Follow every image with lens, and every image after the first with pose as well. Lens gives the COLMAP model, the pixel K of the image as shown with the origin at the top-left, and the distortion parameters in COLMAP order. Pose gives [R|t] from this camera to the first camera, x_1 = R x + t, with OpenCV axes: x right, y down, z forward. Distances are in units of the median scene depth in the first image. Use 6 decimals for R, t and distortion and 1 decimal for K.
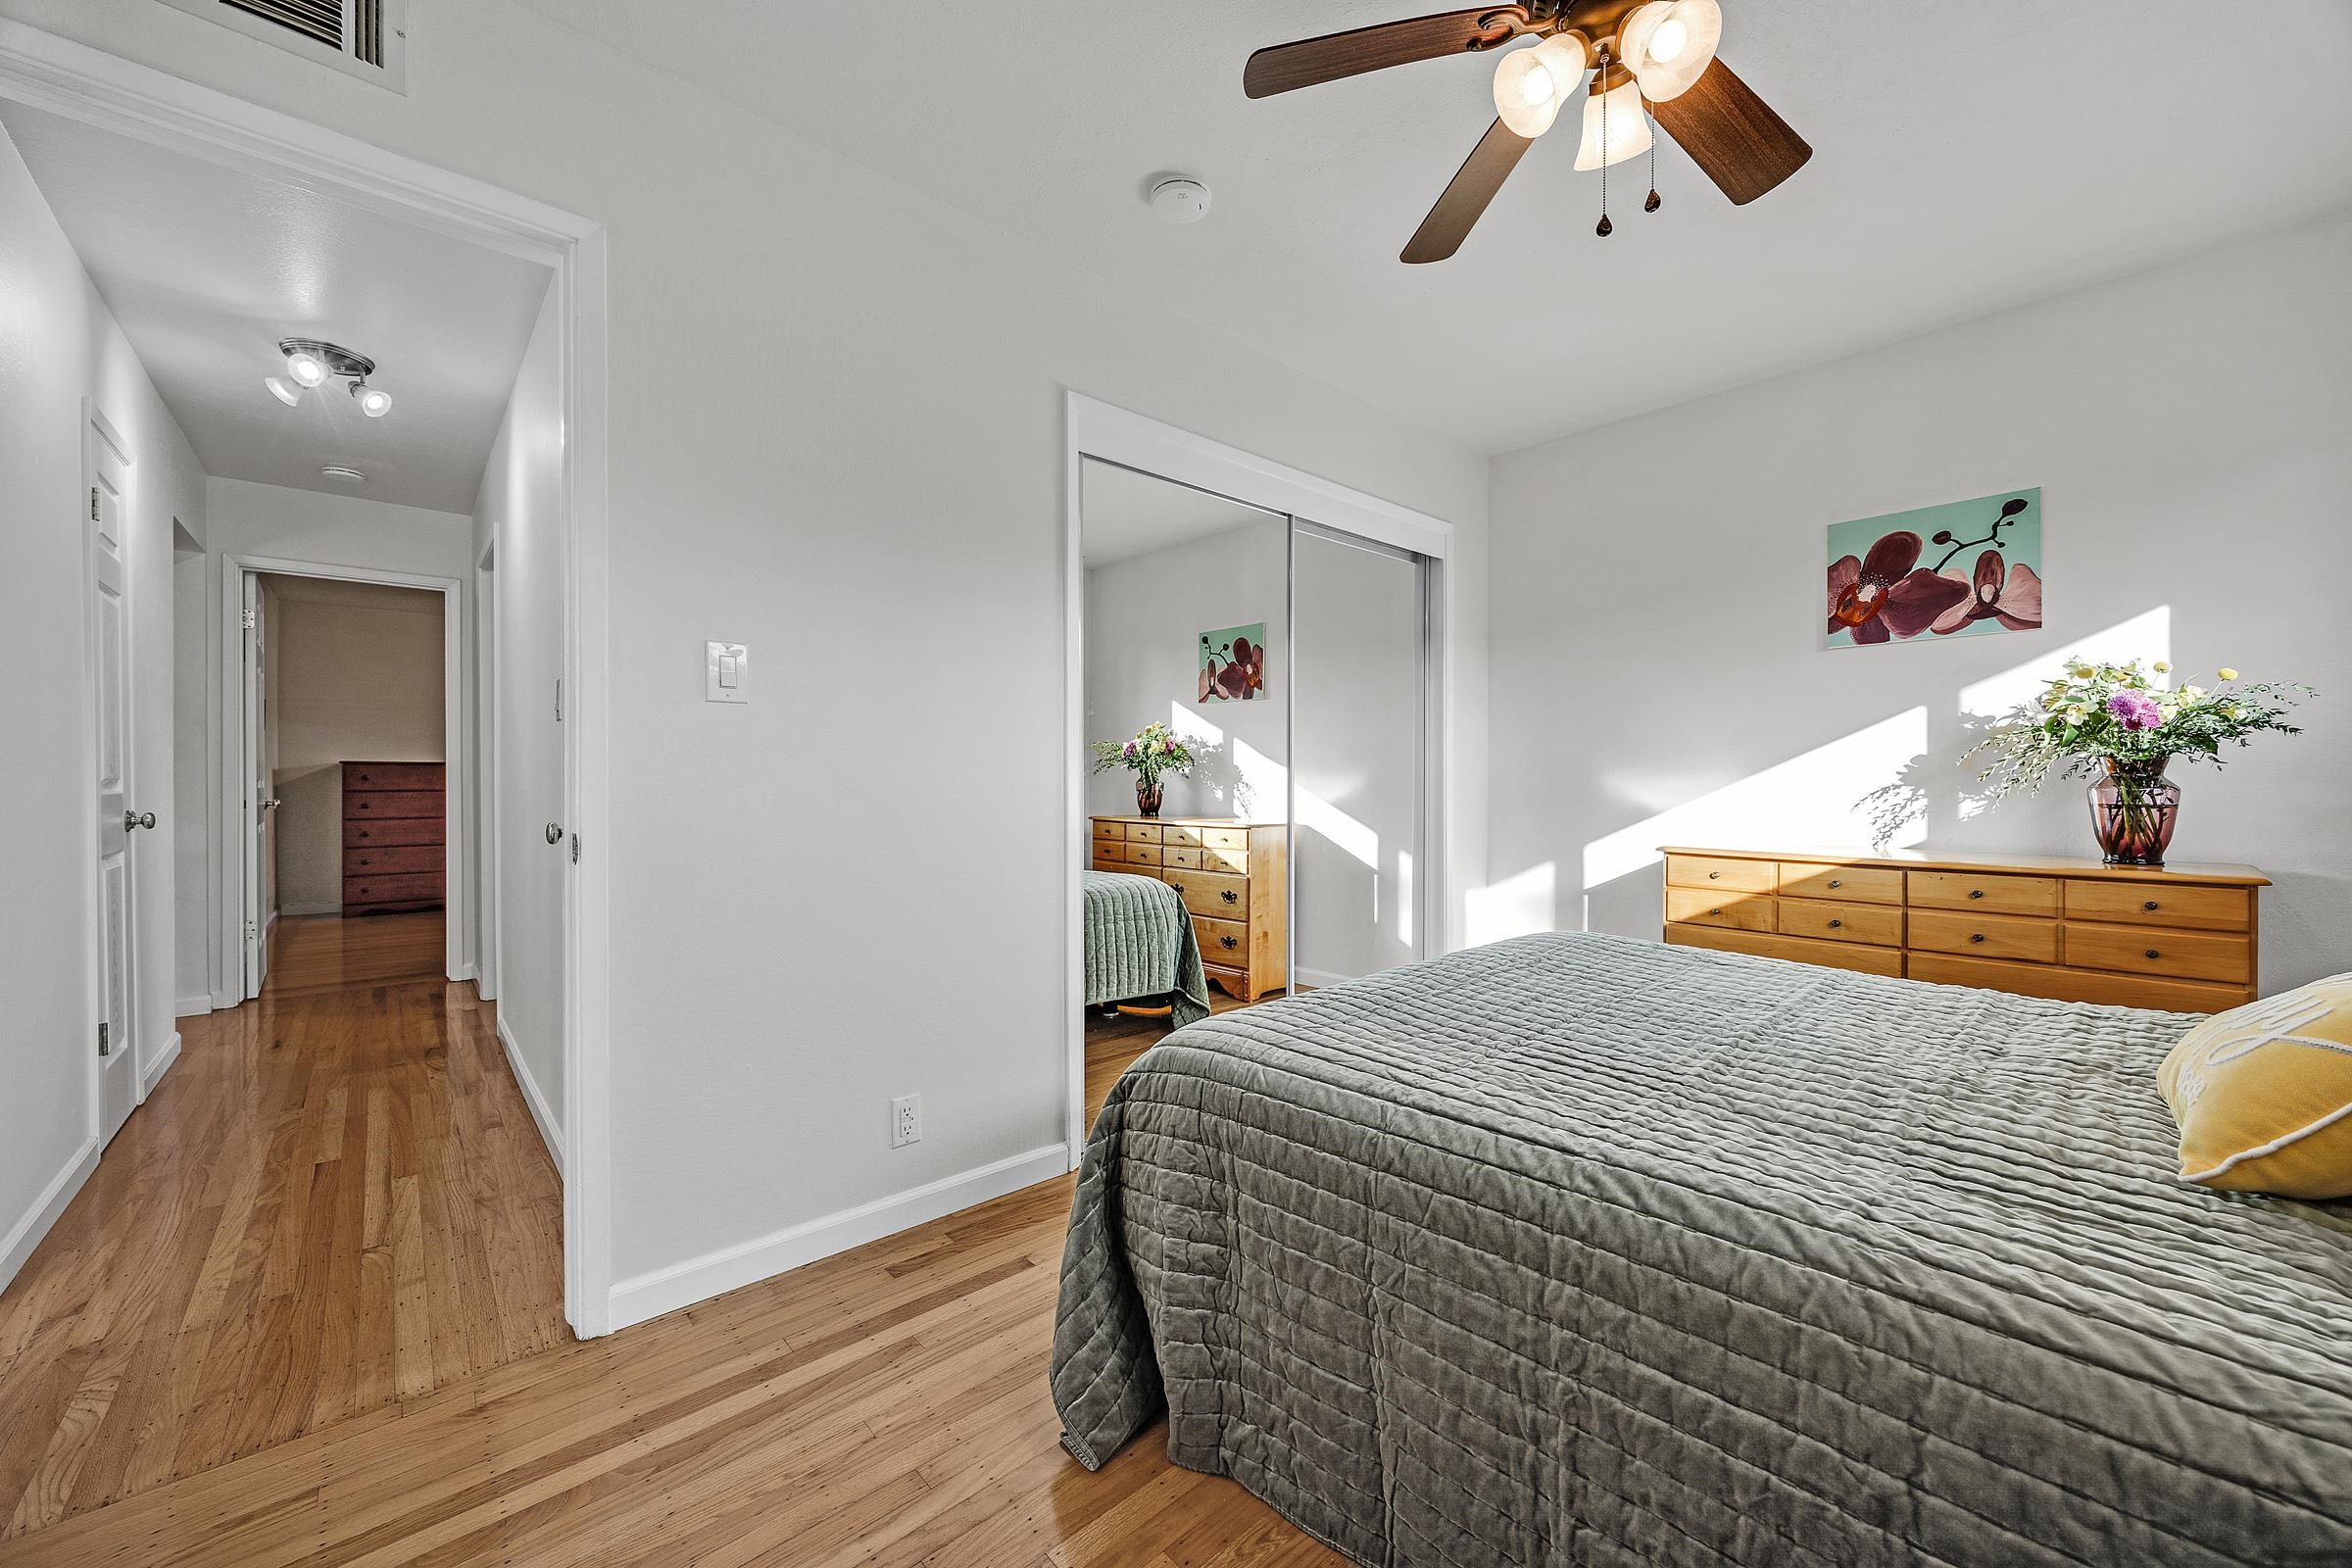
lens RADIAL K [[904.0, 0, 1174.4], [0, 904.0, 783.5], [0, 0, 1]] dist [0.001091, -0.000205]
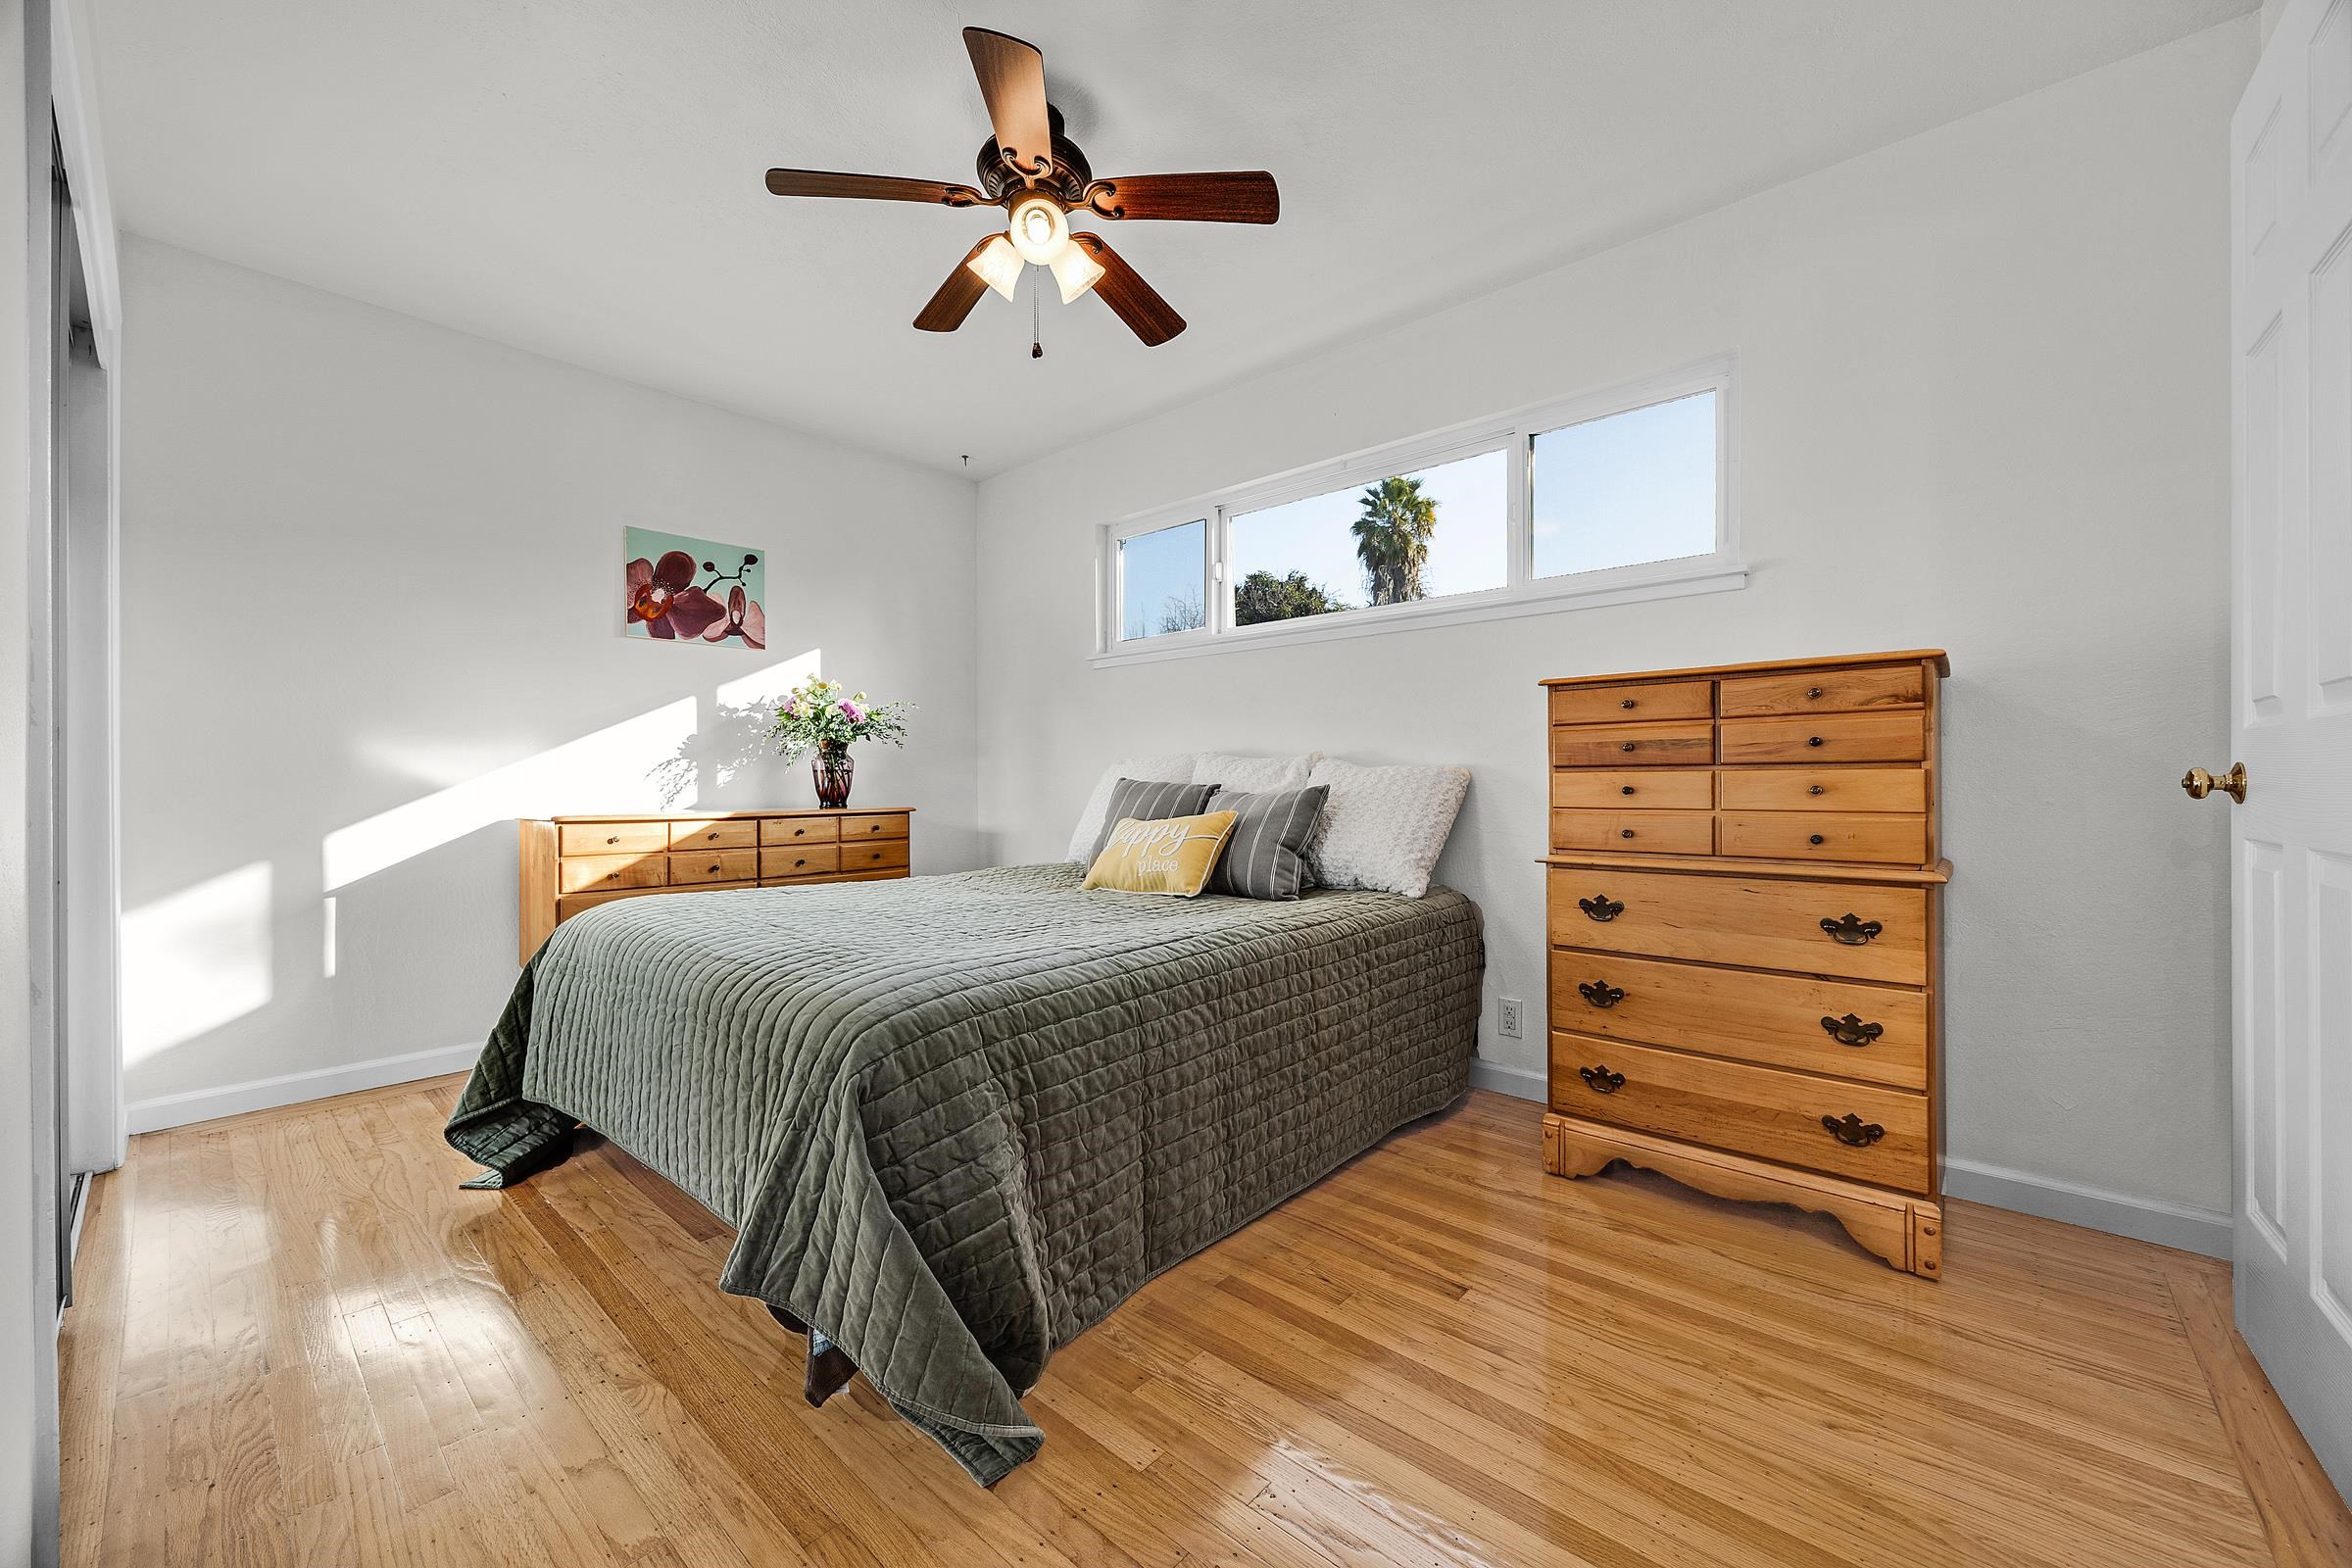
lens RADIAL K [[904.0, 0, 1174.6], [0, 904.0, 782.9], [0, 0, 1]] dist [0.001091, -0.000205]
pose [[-0.117482, 0.002428, 0.993072, -0.508199], [0.012797, 0.999918, -0.000931, 0.046372], [-0.992993, 0.012599, -0.117503, 0.495112]]
